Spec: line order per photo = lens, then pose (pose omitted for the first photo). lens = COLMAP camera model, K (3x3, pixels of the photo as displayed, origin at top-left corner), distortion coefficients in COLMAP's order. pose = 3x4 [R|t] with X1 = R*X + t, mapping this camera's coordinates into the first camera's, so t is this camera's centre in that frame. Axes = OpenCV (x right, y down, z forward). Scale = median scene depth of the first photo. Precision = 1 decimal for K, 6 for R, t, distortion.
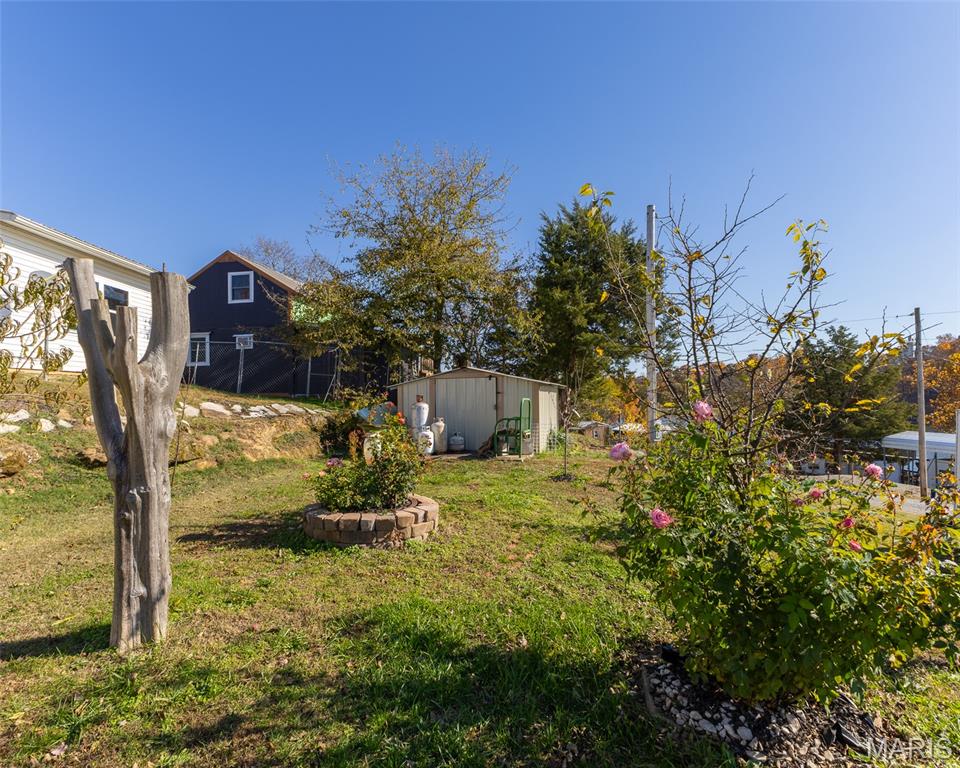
lens RADIAL K [[462.9, 0, 480.0], [0, 462.9, 384.0], [0, 0, 1]] dist [-0.000932, 0.000049]
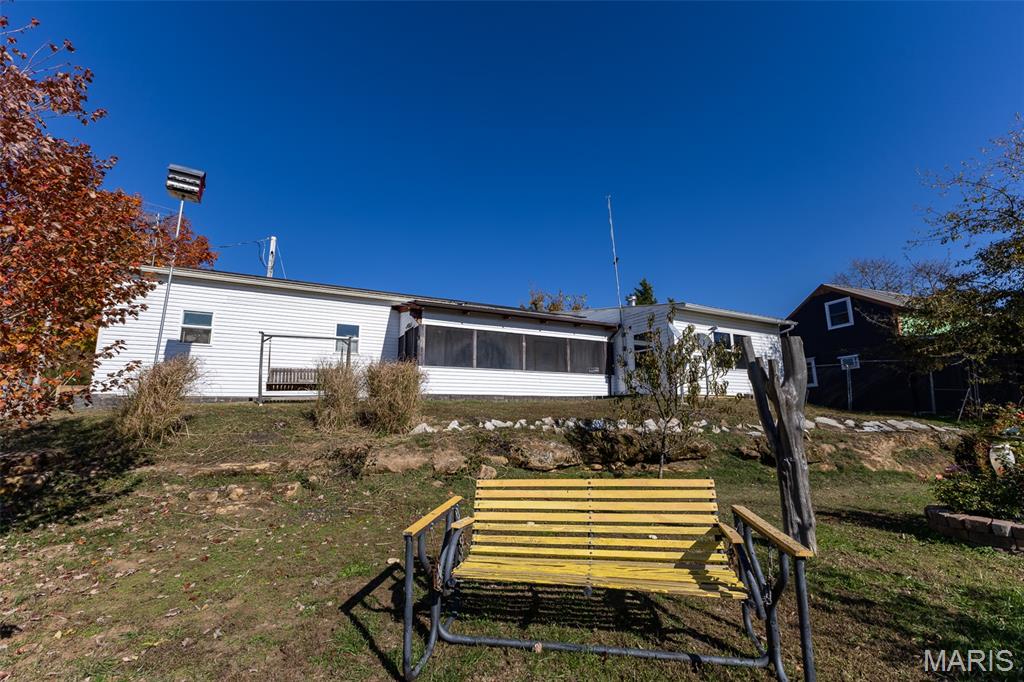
lens RADIAL K [[435.8, 0, 512.0], [0, 435.8, 341.0], [0, 0, 1]] dist [0.029597, -0.006588]
pose [[0.425082, -0.150508, -0.892554, 0.136442], [0.020591, 0.987432, -0.156700, 0.008006], [0.904921, 0.048232, 0.422838, -0.244526]]
